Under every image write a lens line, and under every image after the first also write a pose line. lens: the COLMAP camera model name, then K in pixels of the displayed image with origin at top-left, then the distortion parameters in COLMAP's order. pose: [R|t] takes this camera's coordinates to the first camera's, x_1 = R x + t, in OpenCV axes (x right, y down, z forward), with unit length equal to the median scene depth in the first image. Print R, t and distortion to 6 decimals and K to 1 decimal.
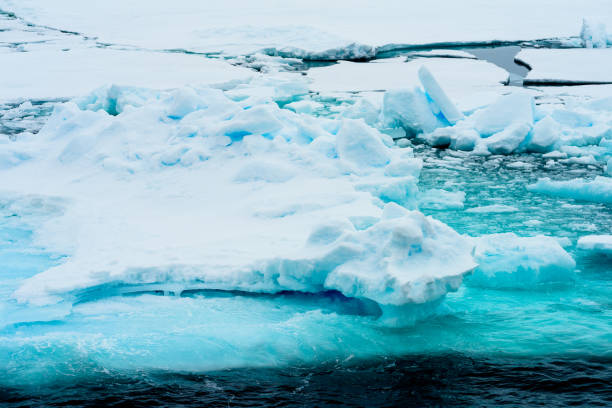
lens RADIAL K [[2451.1, 0, 306.0], [0, 2451.1, 204.0], [0, 0, 1]] dist [-0.104961, -8.286226]
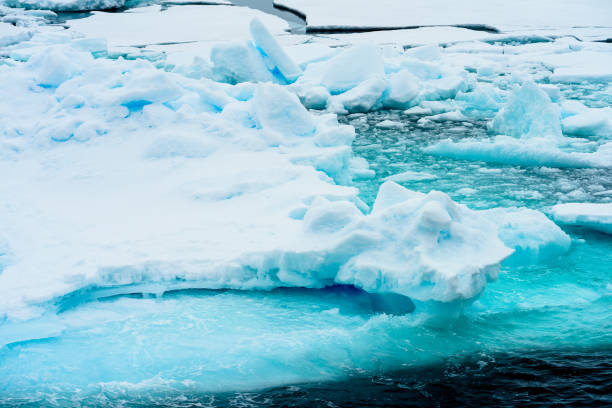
lens RADIAL K [[2451.1, 0, 306.0], [0, 2451.1, 204.0], [0, 0, 1]] dist [-0.104961, -8.286226]
pose [[0.982033, -0.037866, 0.184869, -0.153712], [0.032965, 0.999021, 0.029517, -0.018903], [-0.185806, -0.022893, 0.982320, 0.131982]]
